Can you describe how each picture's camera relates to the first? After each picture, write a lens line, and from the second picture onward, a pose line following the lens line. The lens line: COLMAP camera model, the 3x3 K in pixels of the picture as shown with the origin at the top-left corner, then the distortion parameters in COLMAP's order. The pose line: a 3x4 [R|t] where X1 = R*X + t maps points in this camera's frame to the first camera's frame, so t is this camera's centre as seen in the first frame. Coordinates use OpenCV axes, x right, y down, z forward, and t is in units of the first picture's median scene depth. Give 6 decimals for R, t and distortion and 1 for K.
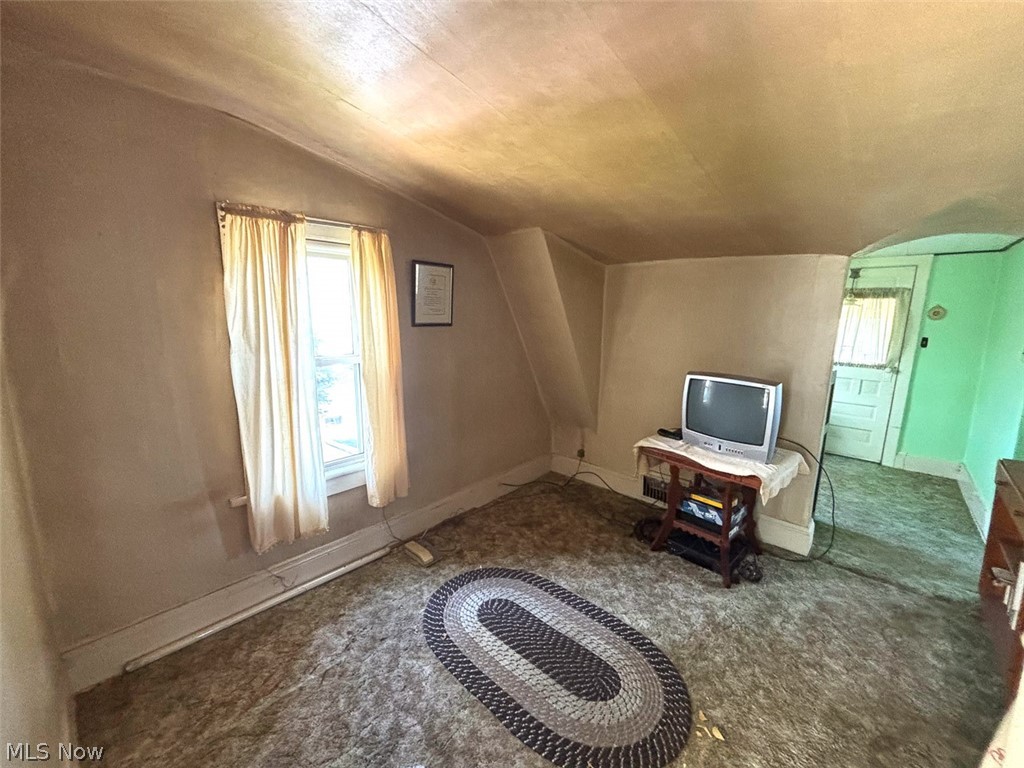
lens RADIAL K [[413.5, 0, 511.1], [0, 413.5, 384.0], [0, 0, 1]] dist [0.002175, 0.000783]
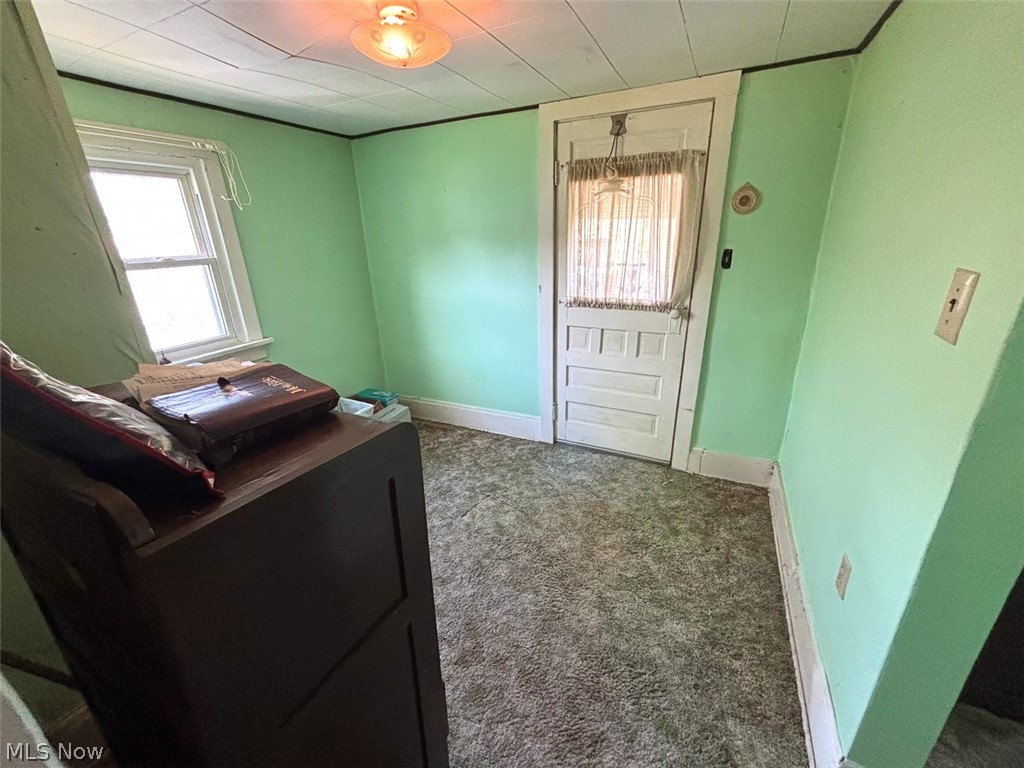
lens RADIAL K [[413.5, 0, 513.0], [0, 413.5, 381.7], [0, 0, 1]] dist [0.002175, 0.000783]
pose [[0.960813, -0.140368, 0.239030, 0.561956], [0.094514, 0.976528, 0.193545, -0.072809], [-0.260587, -0.163369, 0.951528, 0.518824]]
